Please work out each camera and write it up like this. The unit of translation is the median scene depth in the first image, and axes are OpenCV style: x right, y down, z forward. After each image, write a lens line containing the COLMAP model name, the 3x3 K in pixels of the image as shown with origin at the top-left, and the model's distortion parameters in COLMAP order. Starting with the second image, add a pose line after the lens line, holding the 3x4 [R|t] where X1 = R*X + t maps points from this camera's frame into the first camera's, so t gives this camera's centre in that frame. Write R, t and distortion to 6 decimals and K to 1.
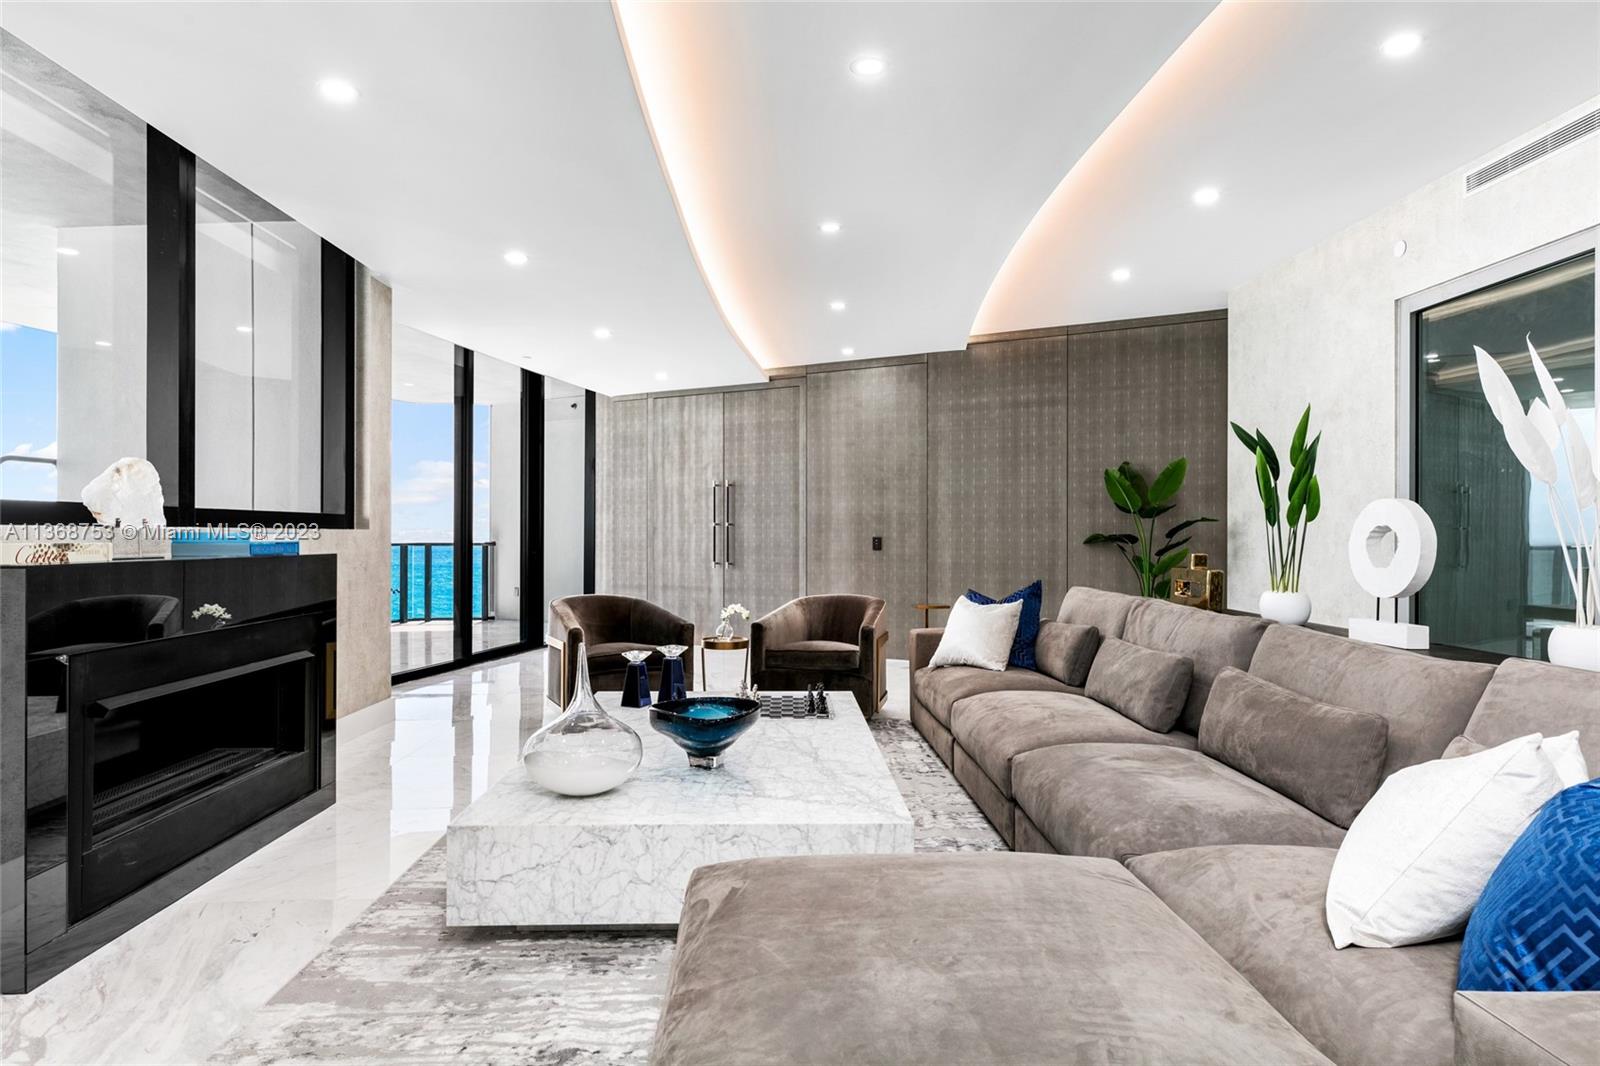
lens RADIAL K [[895.4, 0, 807.6], [0, 895.4, 537.0], [0, 0, 1]] dist [-0.001424, -0.000132]
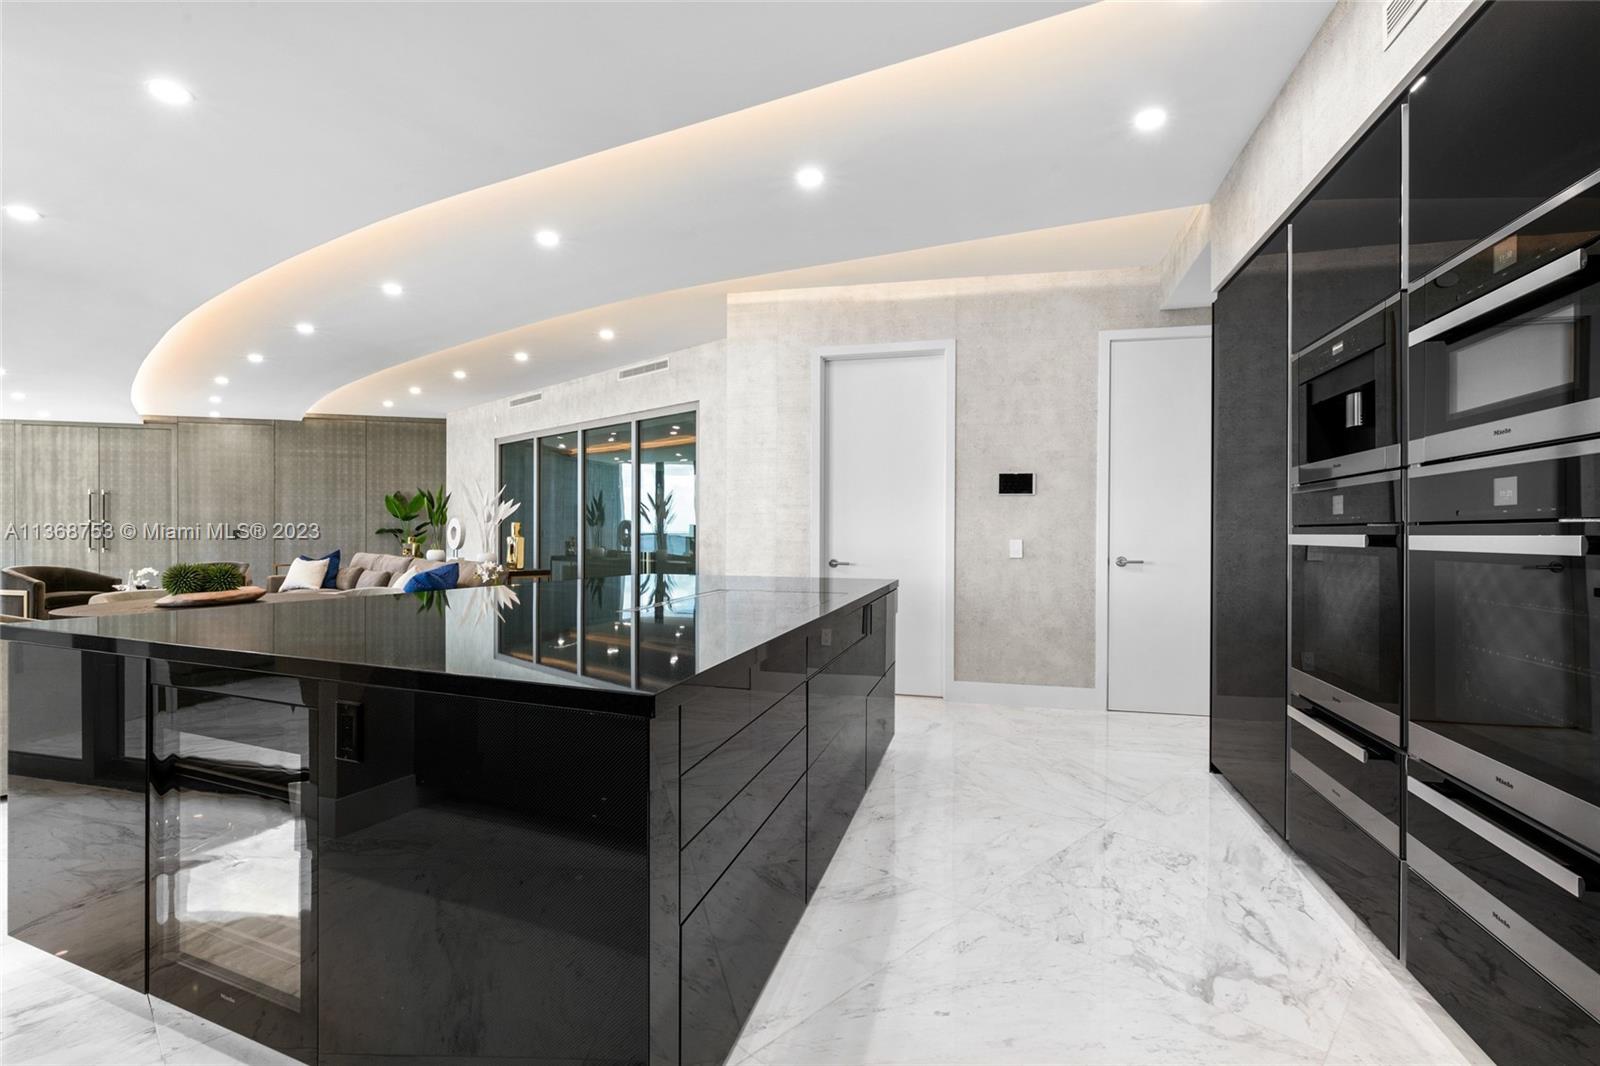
lens RADIAL K [[762.4, 0, 800.0], [0, 762.4, 533.0], [0, 0, 1]] dist [-0.001794, 0.000507]
pose [[0.735097, -0.002737, 0.677957, -0.105153], [0.000498, 0.999994, 0.003498, 0.000687], [-0.677962, -0.002234, 0.735094, -0.681225]]
